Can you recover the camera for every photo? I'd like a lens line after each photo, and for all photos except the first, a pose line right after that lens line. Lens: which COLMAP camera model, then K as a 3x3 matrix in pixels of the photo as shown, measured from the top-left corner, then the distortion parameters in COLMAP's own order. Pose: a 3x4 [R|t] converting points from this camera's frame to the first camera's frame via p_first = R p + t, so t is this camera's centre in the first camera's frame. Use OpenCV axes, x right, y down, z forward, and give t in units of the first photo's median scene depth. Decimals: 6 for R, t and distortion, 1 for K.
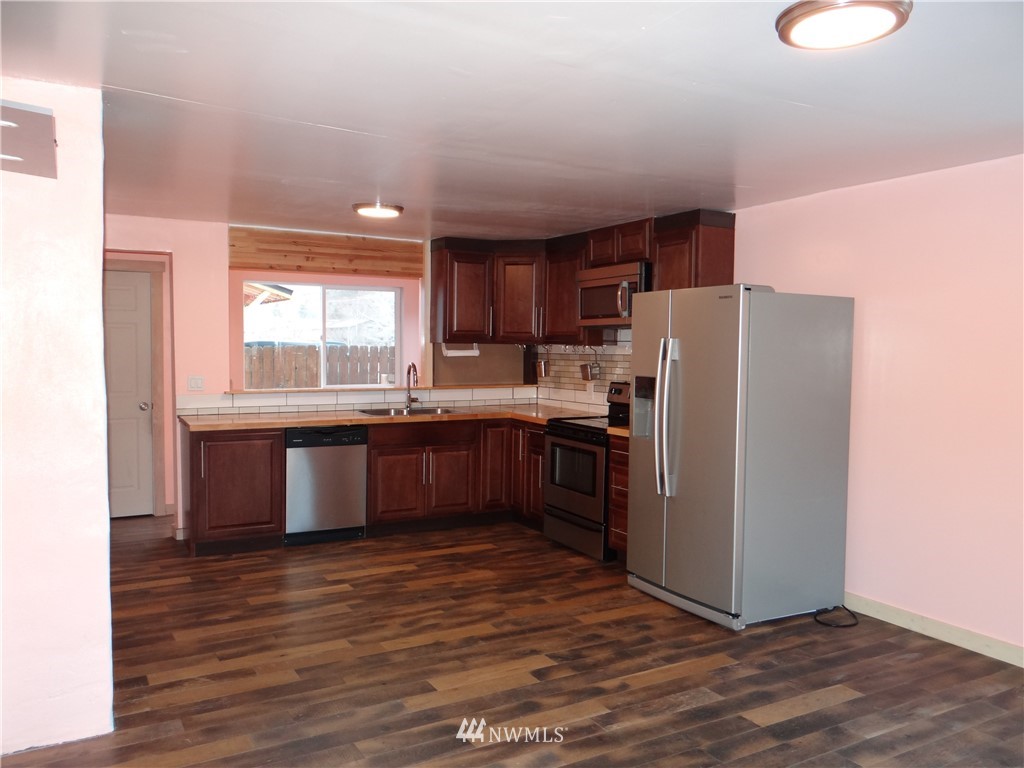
lens RADIAL K [[807.1, 0, 507.2], [0, 807.1, 383.8], [0, 0, 1]] dist [0.014629, -0.019190]
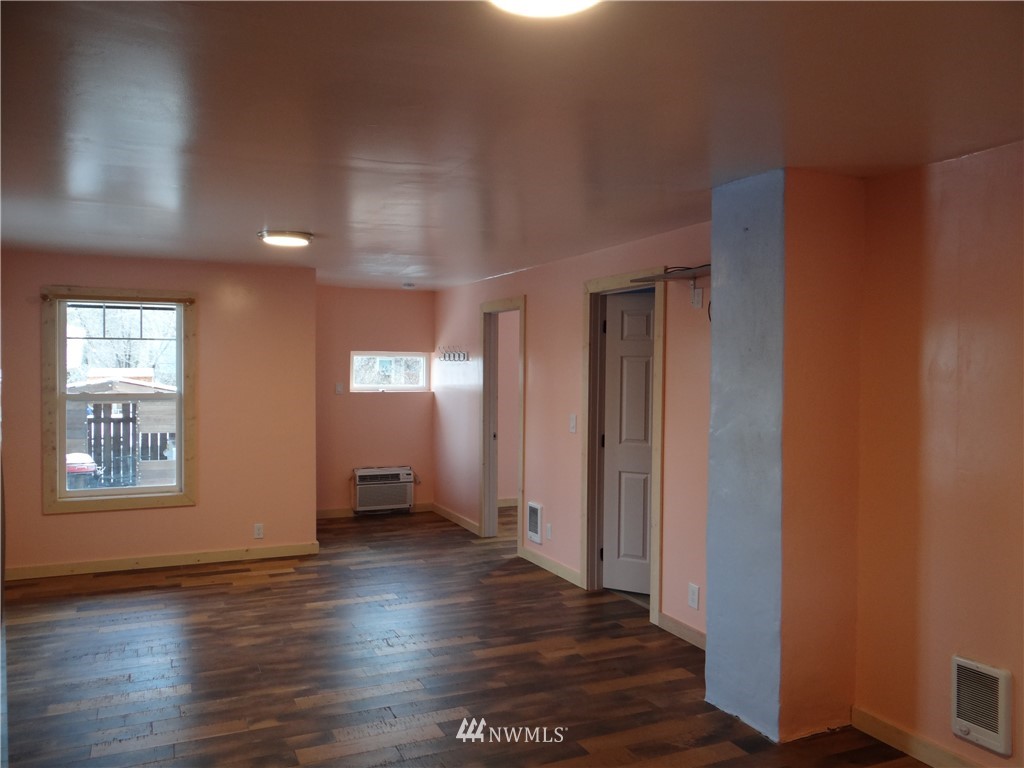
lens RADIAL K [[807.1, 0, 512.7], [0, 807.1, 383.7], [0, 0, 1]] dist [0.014629, -0.019190]
pose [[-0.995685, -0.006259, 0.092584, -0.294895], [0.000112, 0.997641, 0.068647, -0.131236], [-0.092795, 0.068361, -0.993336, 2.128815]]
